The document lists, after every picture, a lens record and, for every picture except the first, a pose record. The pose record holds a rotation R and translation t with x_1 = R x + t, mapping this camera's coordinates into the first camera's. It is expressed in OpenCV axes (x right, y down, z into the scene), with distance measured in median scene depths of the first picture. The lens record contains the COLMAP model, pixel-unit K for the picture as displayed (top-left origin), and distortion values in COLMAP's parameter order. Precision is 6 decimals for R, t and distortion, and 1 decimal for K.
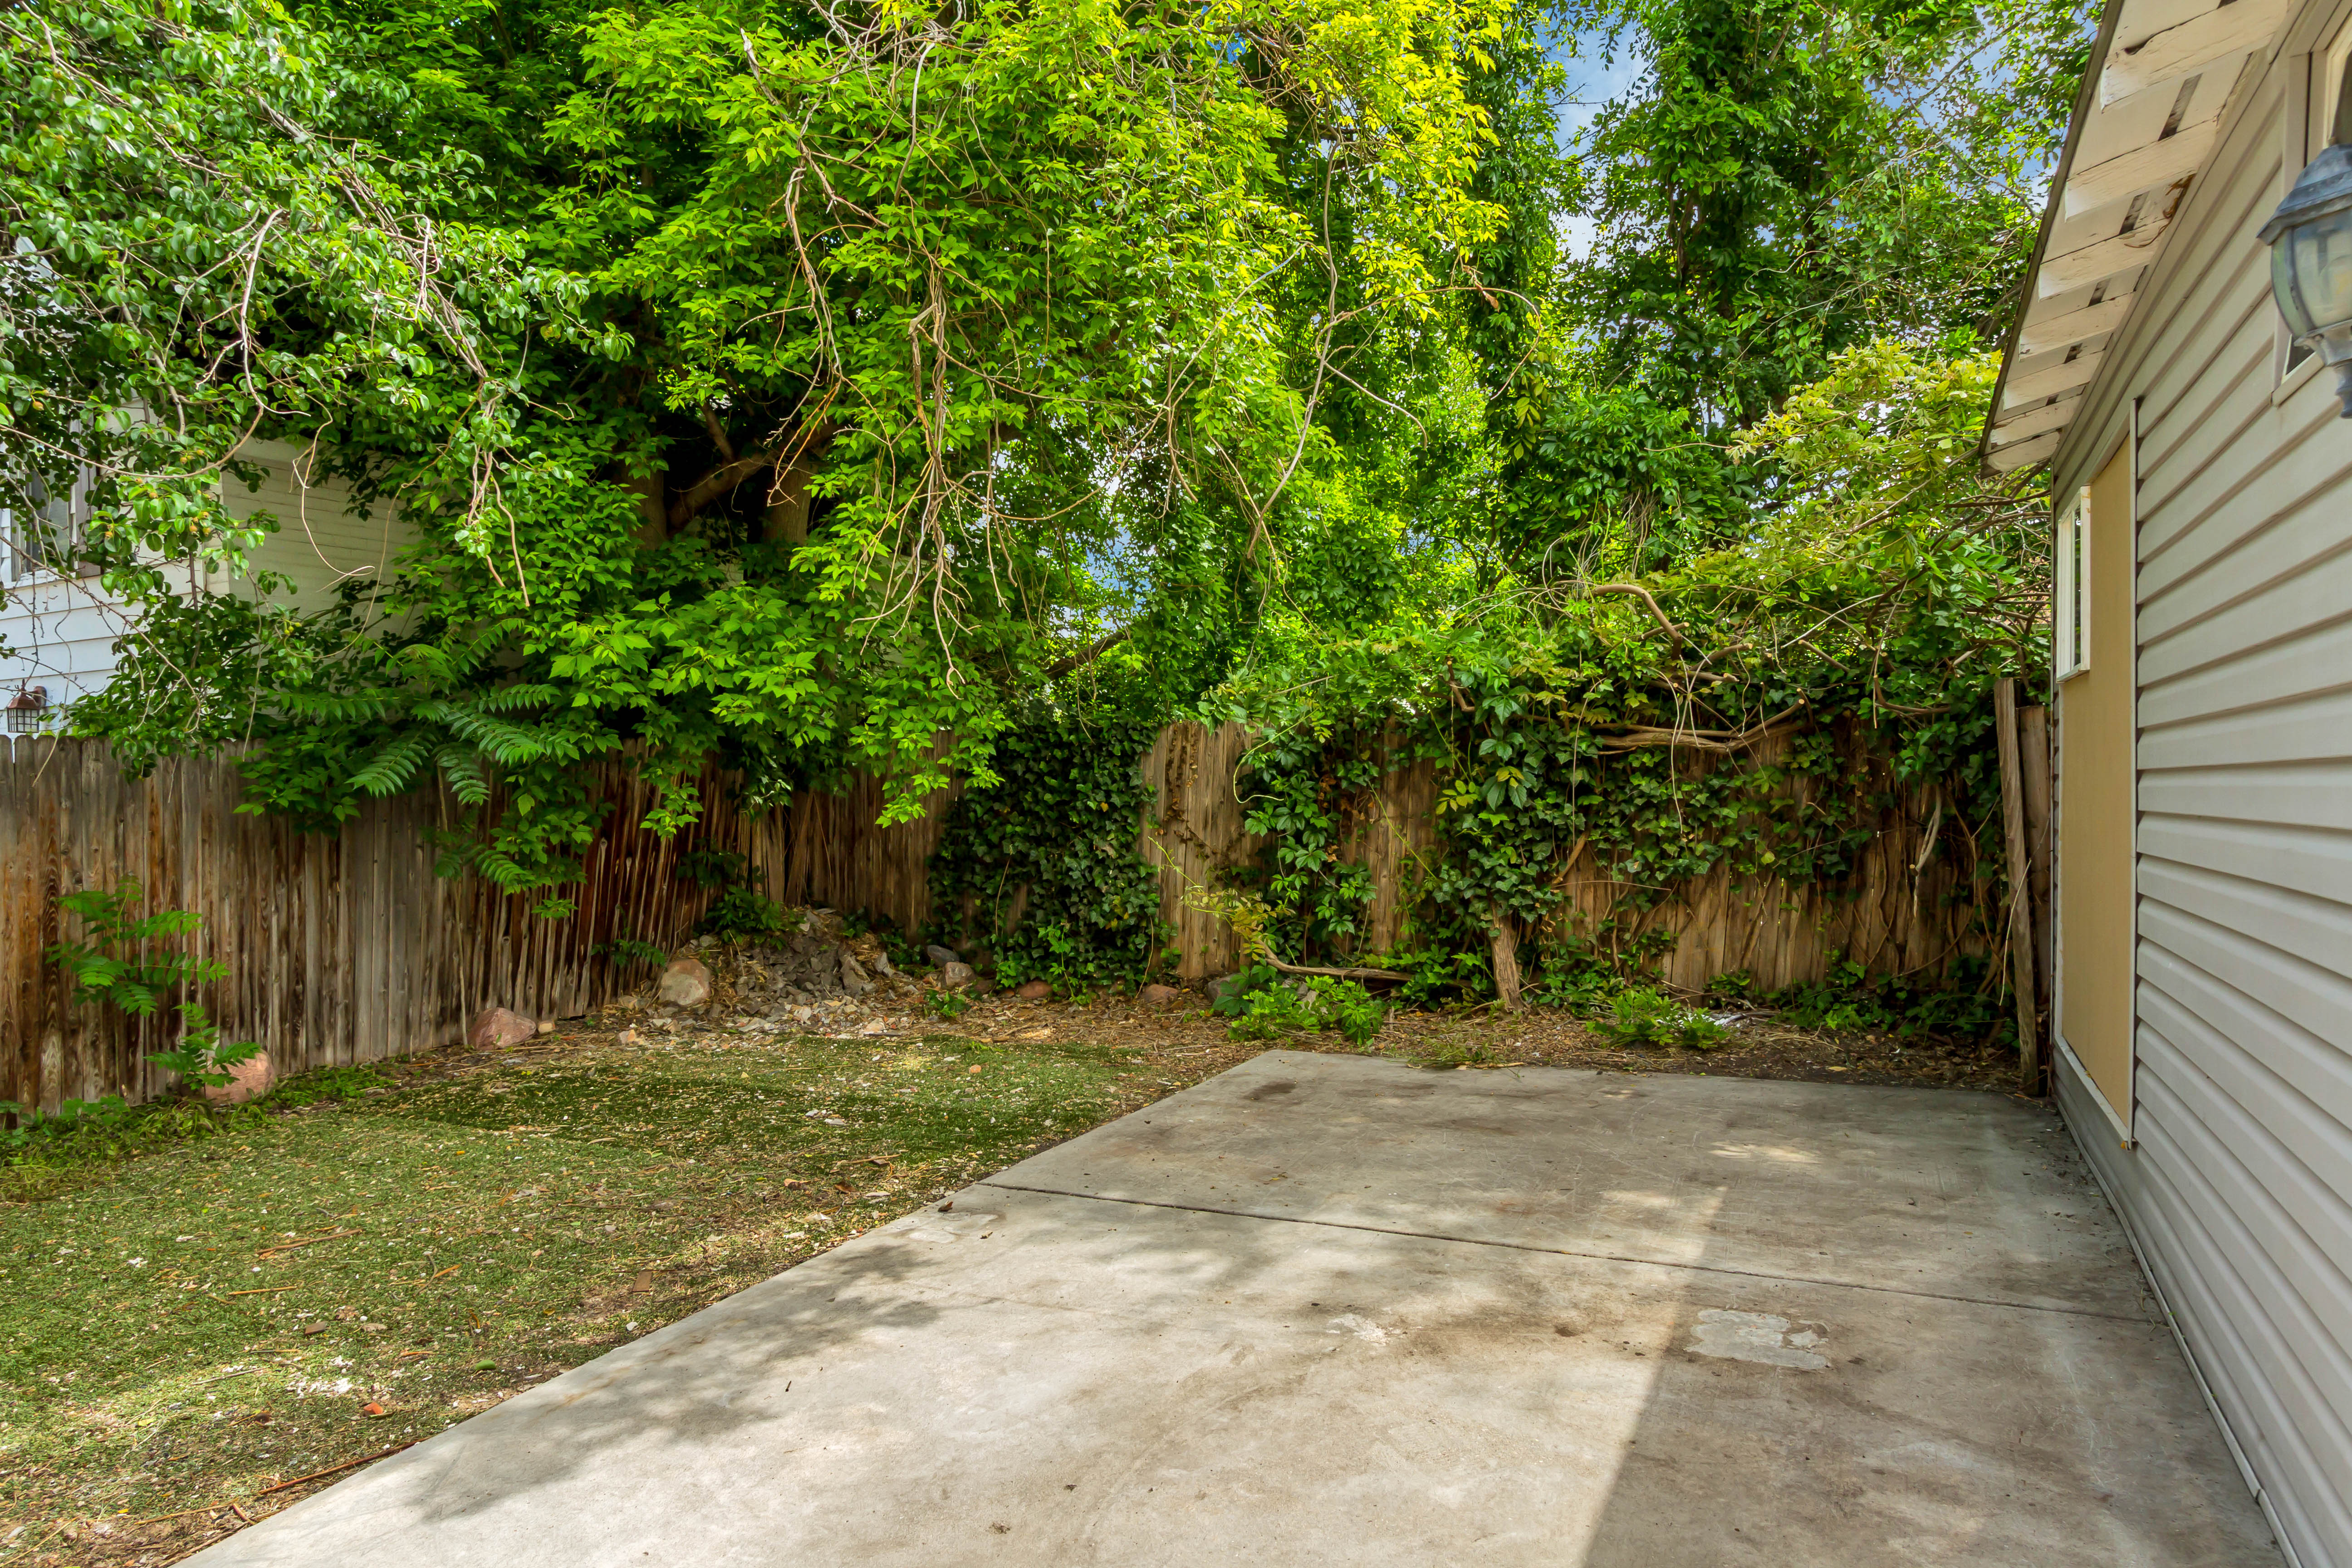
lens RADIAL K [[1389.5, 0, 1160.8], [0, 1389.5, 846.0], [0, 0, 1]] dist [-0.002102, 0.000507]
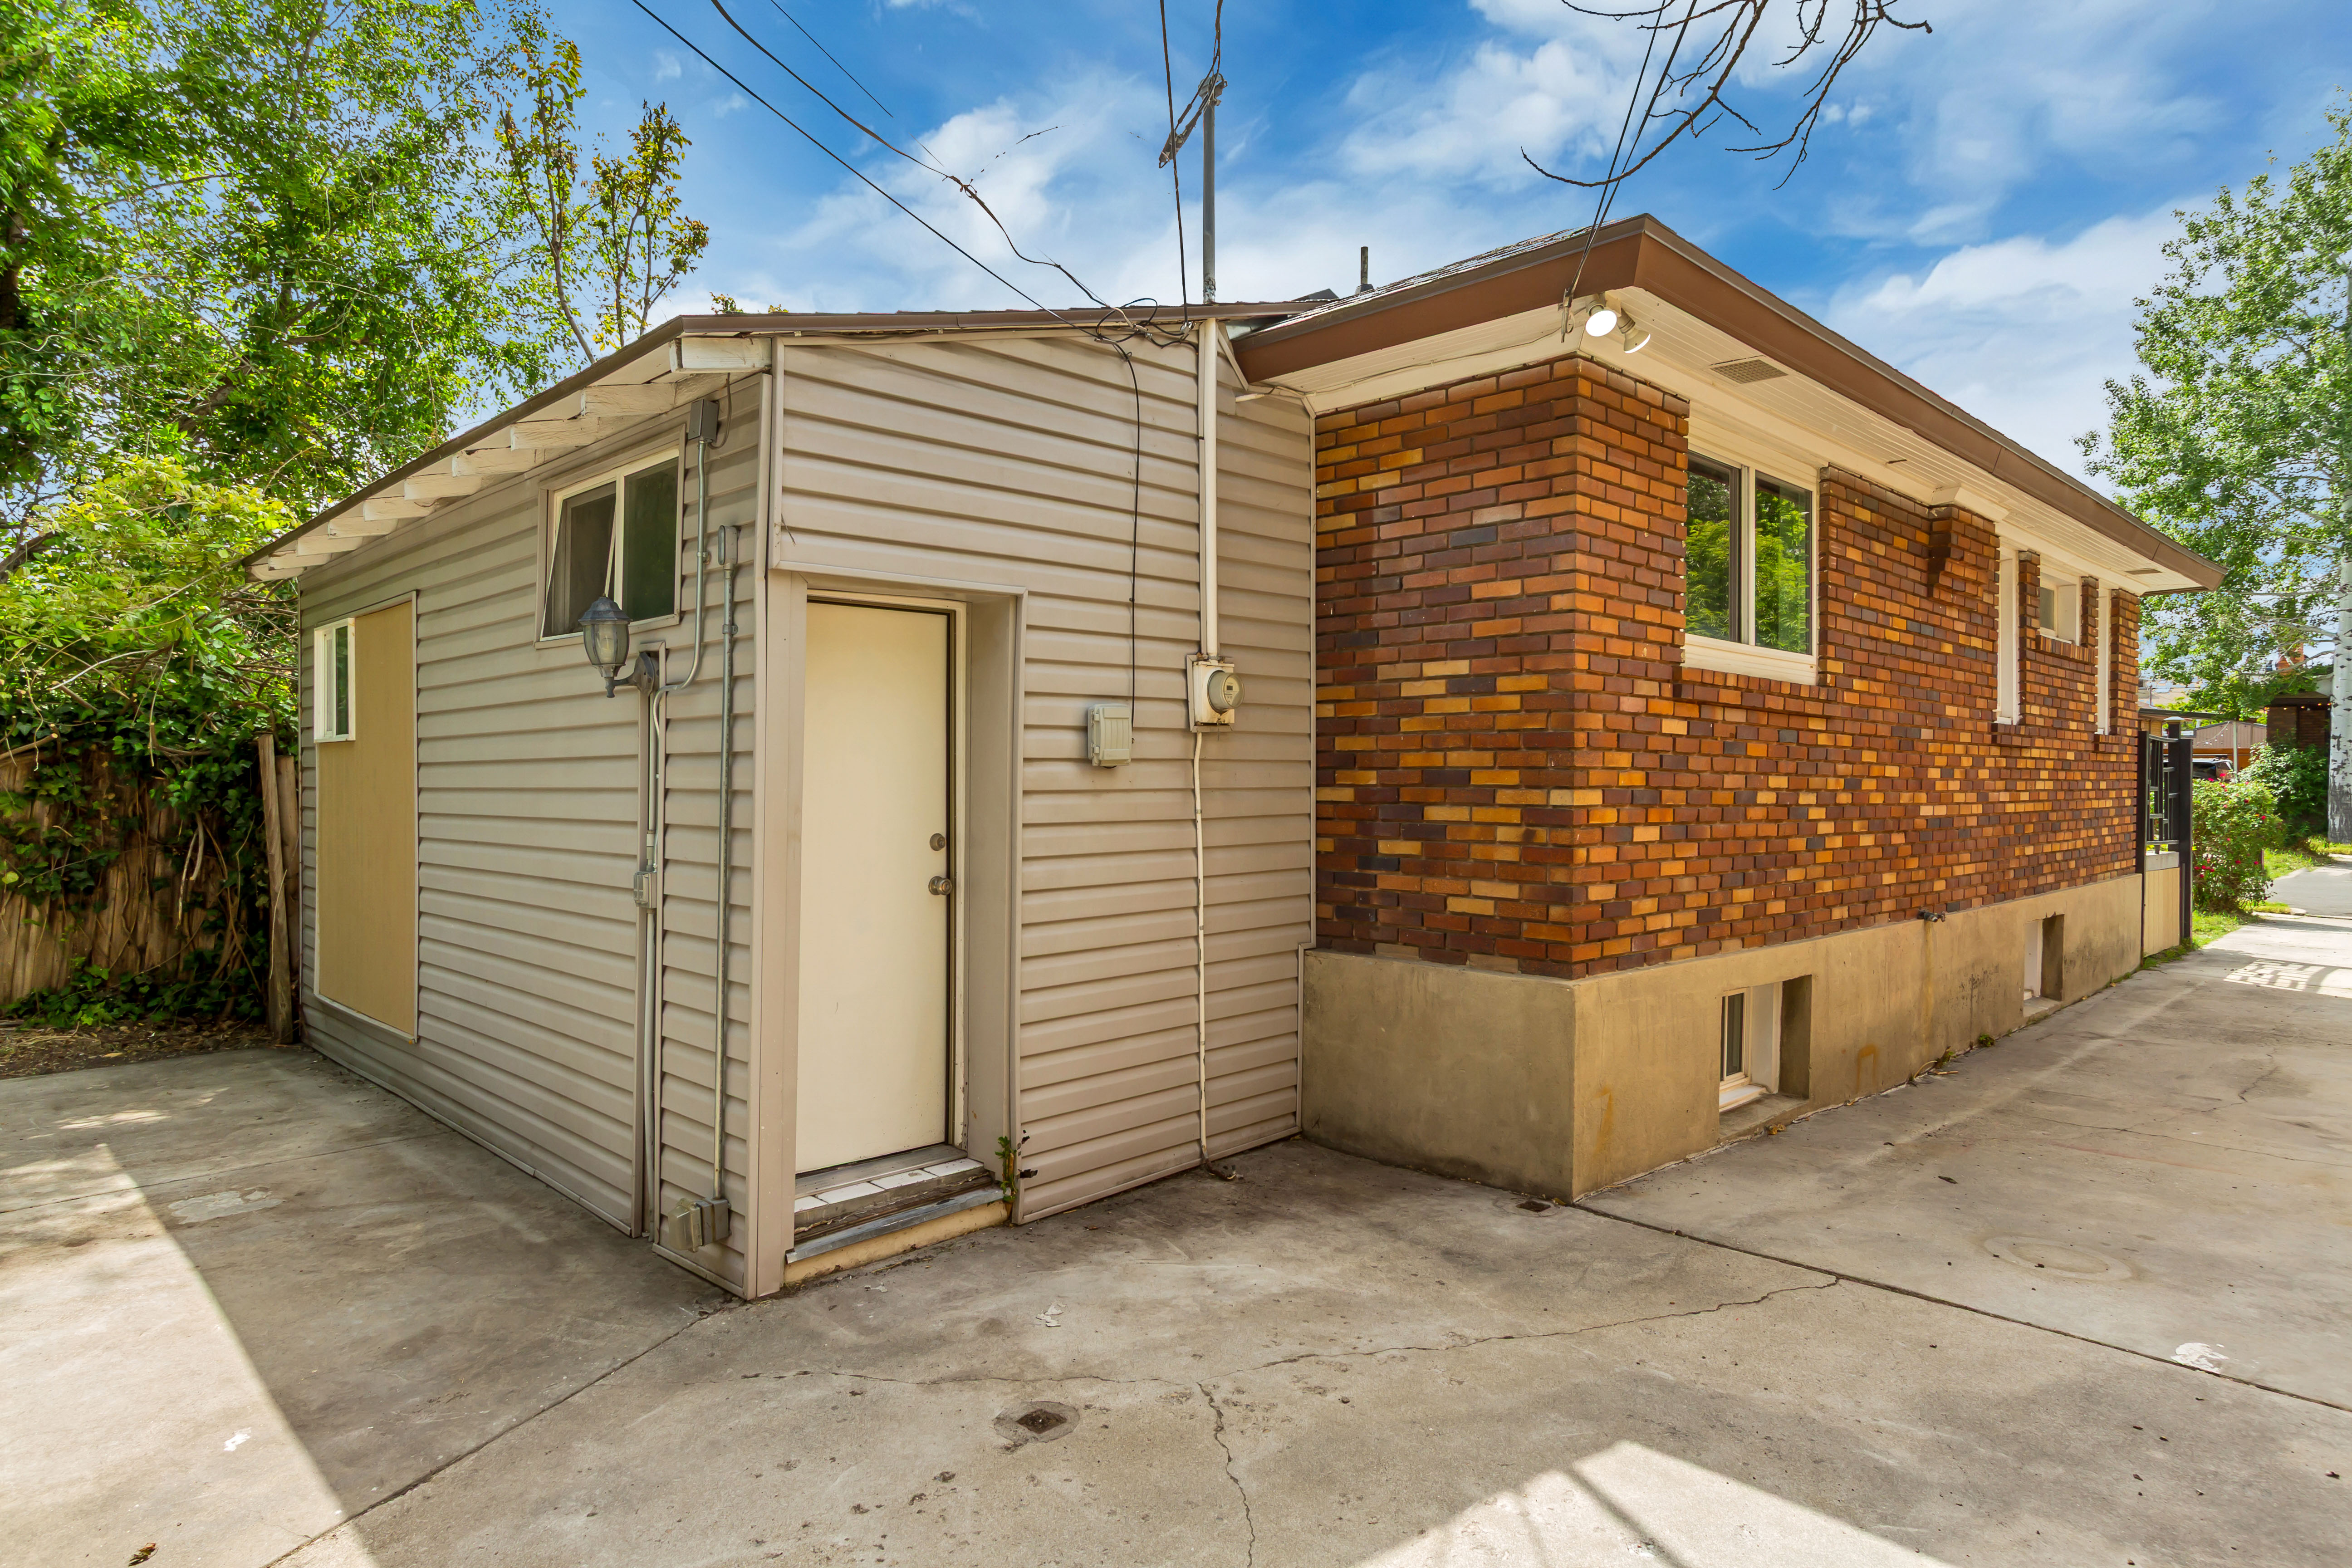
lens RADIAL K [[1389.5, 0, 1184.7], [0, 1389.5, 781.5], [0, 0, 1]] dist [-0.002102, 0.000507]
pose [[0.310698, 0.018639, 0.950326, -0.451737], [0.028094, 0.999191, -0.028782, -0.013781], [-0.950094, 0.035641, 0.309923, -0.296786]]
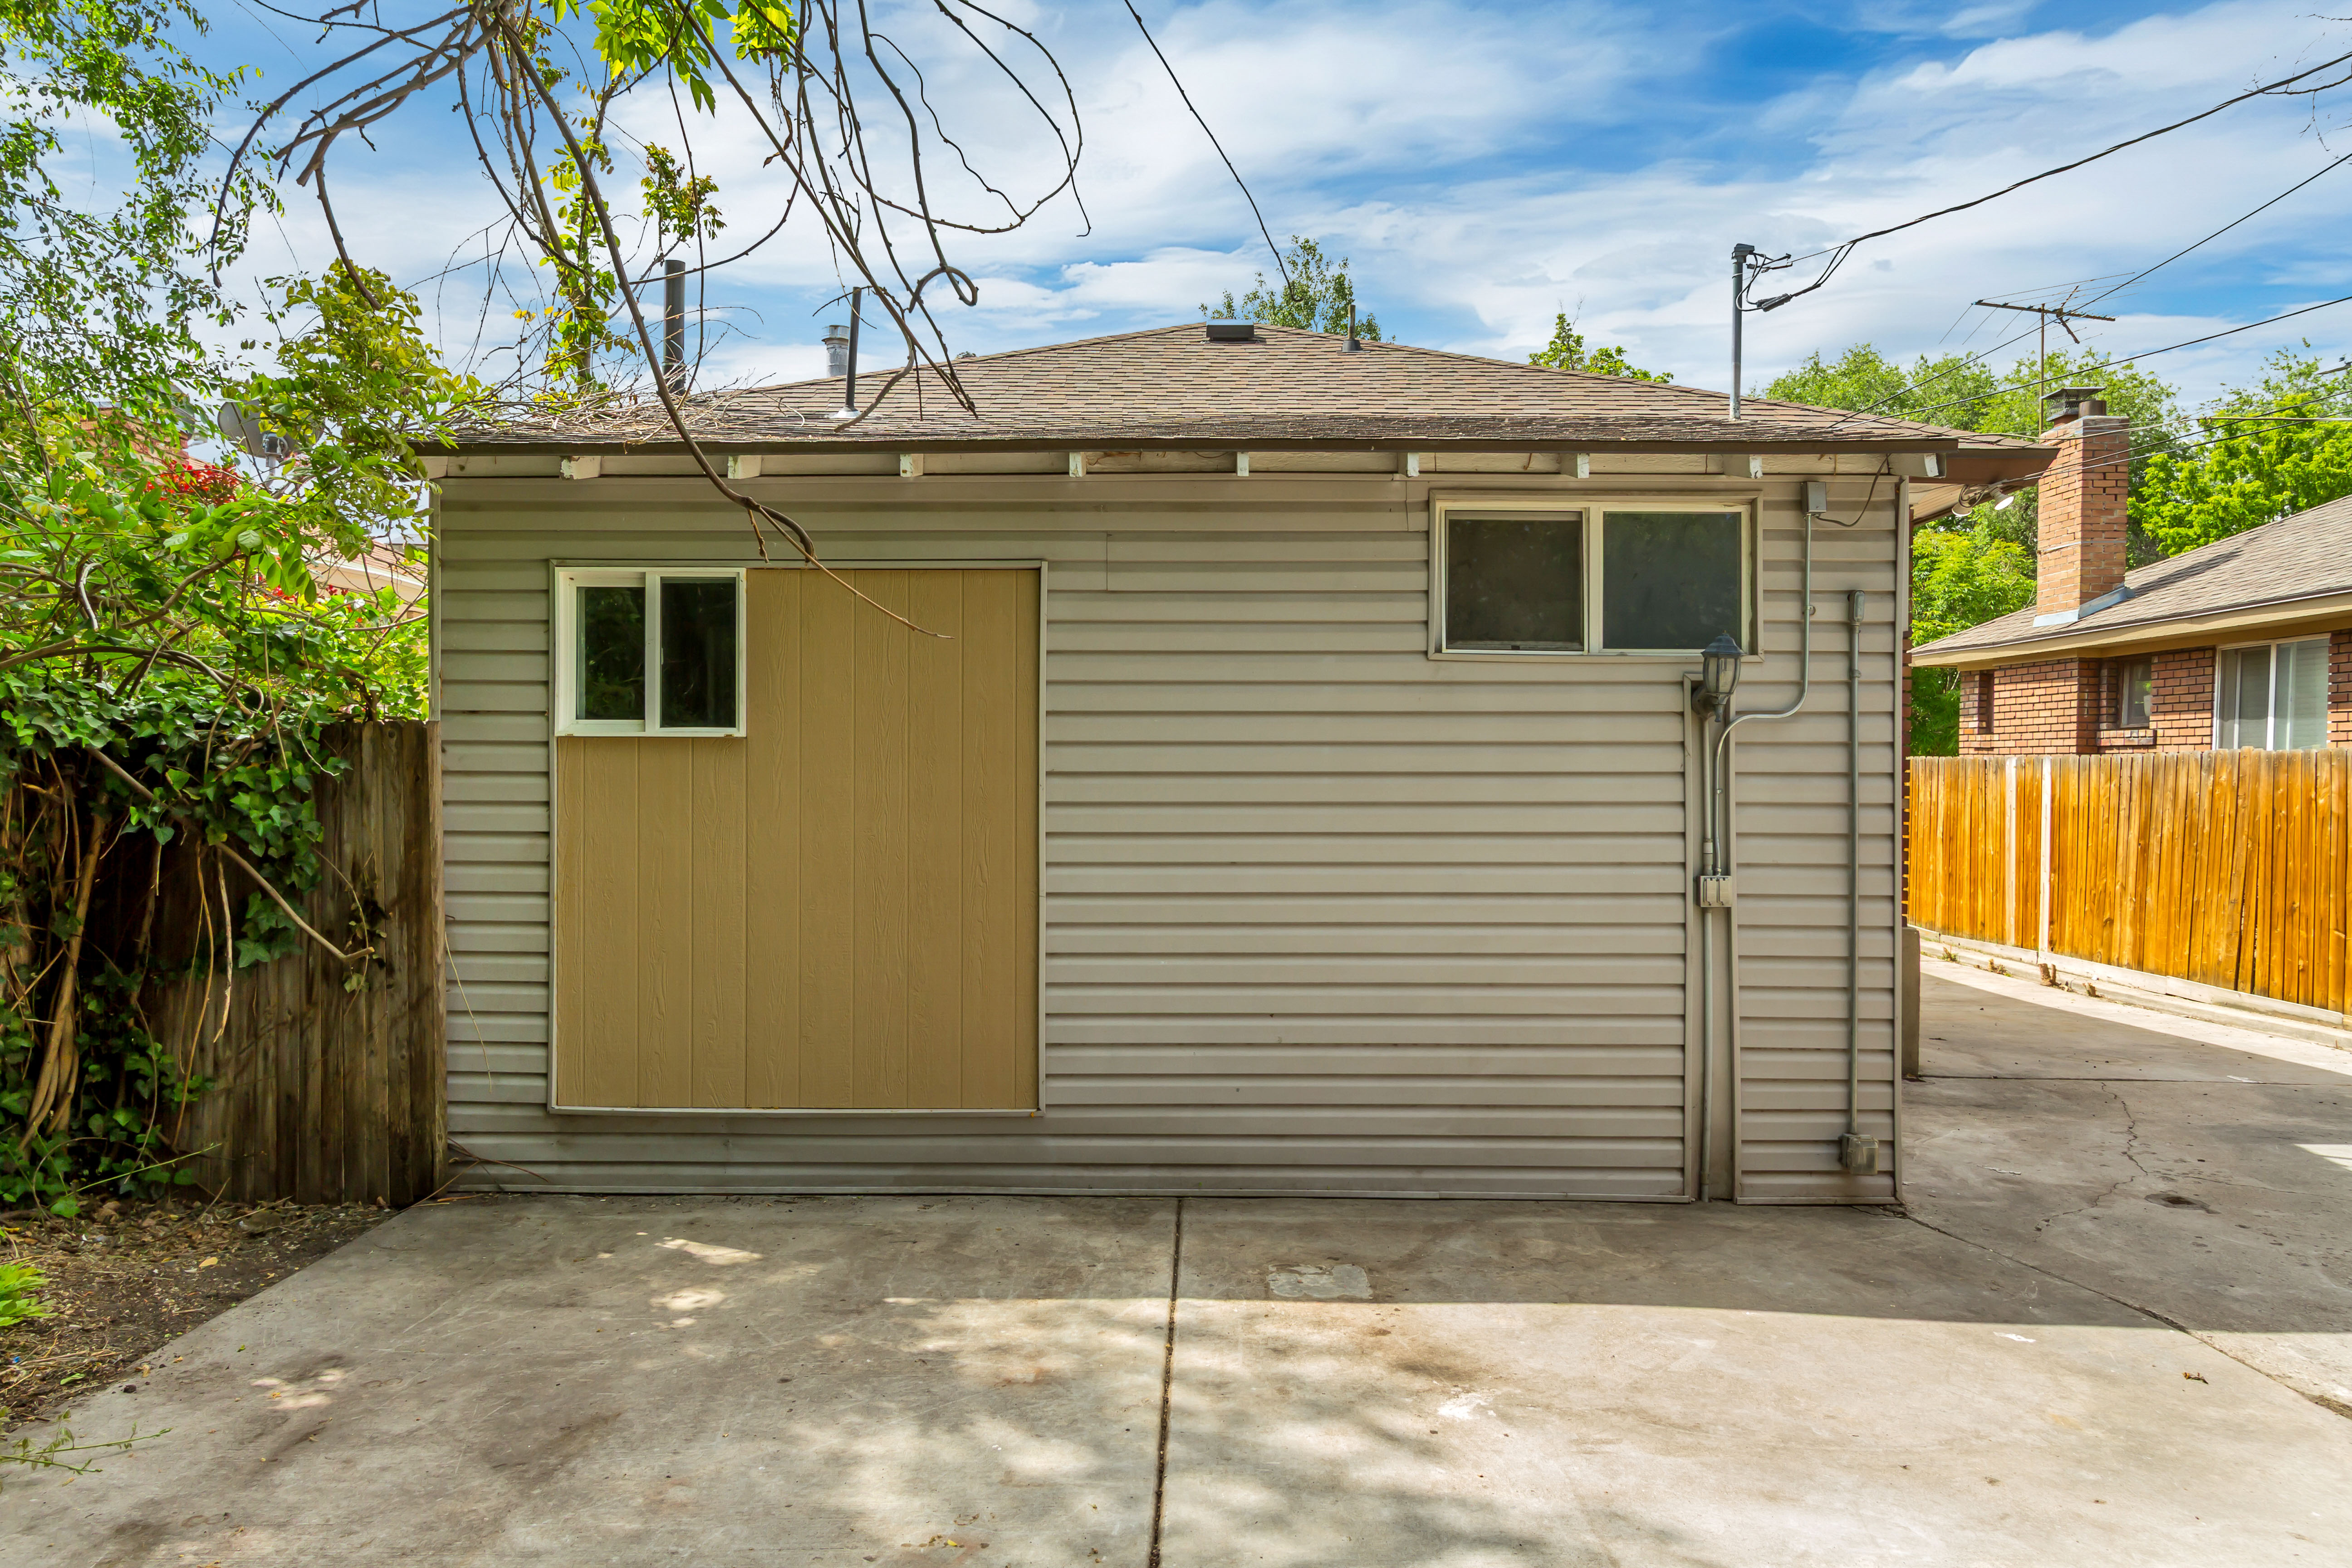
lens RADIAL K [[1563.4, 0, 1172.8], [0, 1563.4, 793.9], [0, 0, 1]] dist [0.000521, -0.000775]
pose [[-0.460486, 0.017131, 0.887502, -0.545378], [0.037057, 0.999313, -0.000062, -0.067109], [-0.886893, 0.032860, -0.460805, 1.222522]]
